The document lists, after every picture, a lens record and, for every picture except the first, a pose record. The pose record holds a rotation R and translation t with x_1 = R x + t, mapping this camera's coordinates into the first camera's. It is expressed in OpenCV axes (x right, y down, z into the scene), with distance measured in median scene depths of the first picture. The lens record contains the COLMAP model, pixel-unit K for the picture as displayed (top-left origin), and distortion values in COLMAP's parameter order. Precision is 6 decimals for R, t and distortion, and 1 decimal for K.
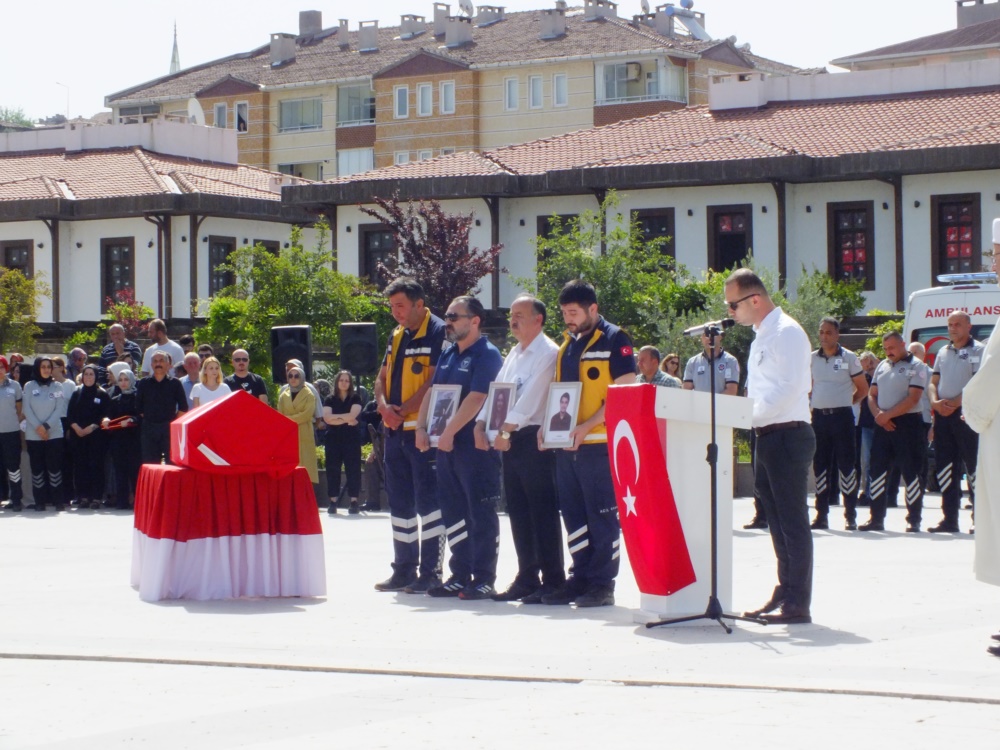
lens RADIAL K [[2899.9, 0, 505.9], [0, 2899.9, 374.2], [0, 0, 1]] dist [-0.160314, 0.000000]
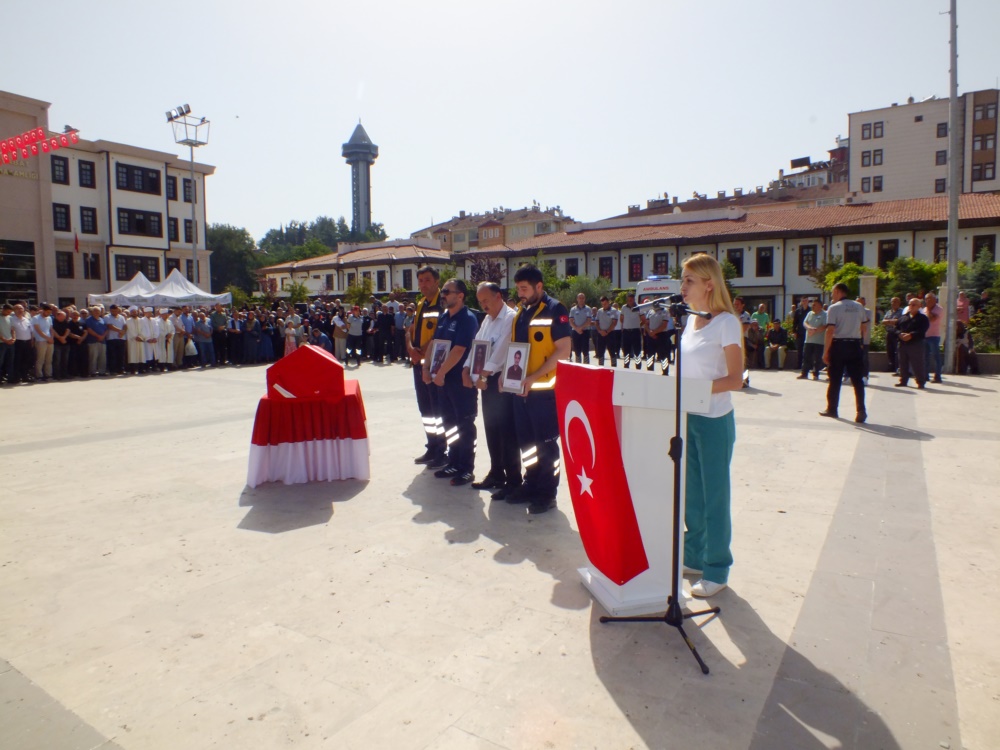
lens RADIAL K [[664.9, 0, 501.1], [0, 664.9, 395.4], [0, 0, 1]] dist [-0.081533, 0.036099]
pose [[0.999769, -0.006000, -0.020624, 0.003856], [0.008807, 0.990280, 0.138811, -0.003639], [0.019591, -0.138960, 0.990104, 0.130733]]
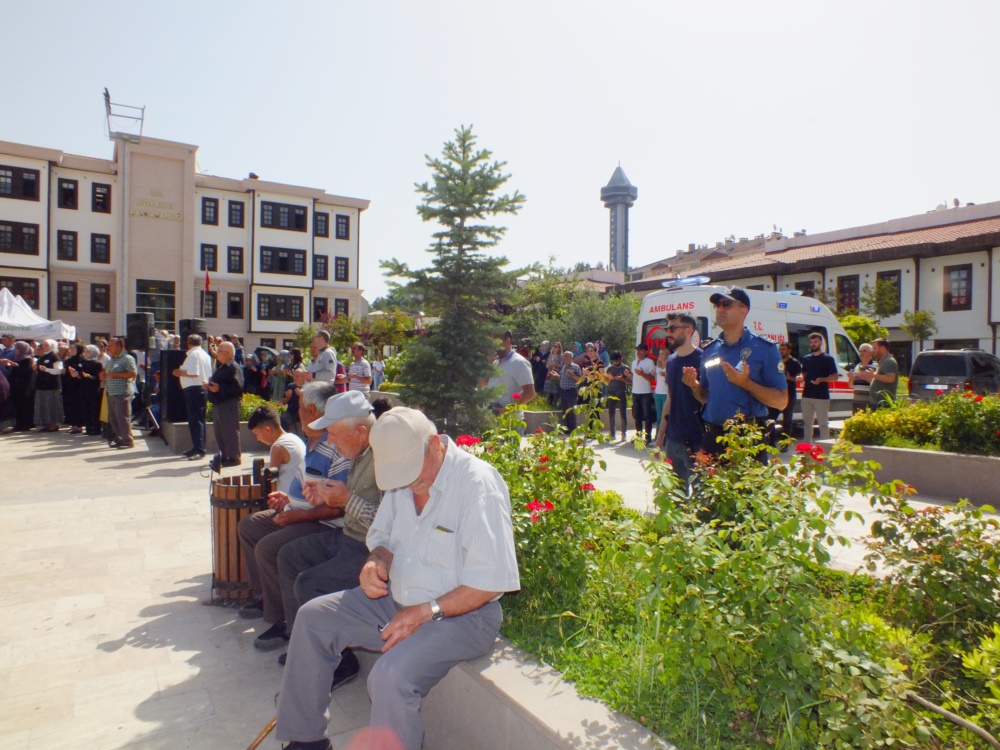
lens RADIAL K [[664.9, 0, 490.1], [0, 664.9, 378.3], [0, 0, 1]] dist [-0.081533, 0.036099]
pose [[0.897565, 0.020236, -0.440418, 0.104811], [-0.001725, 0.999100, 0.042391, -0.001652], [0.440879, -0.037289, 0.896792, 0.331831]]
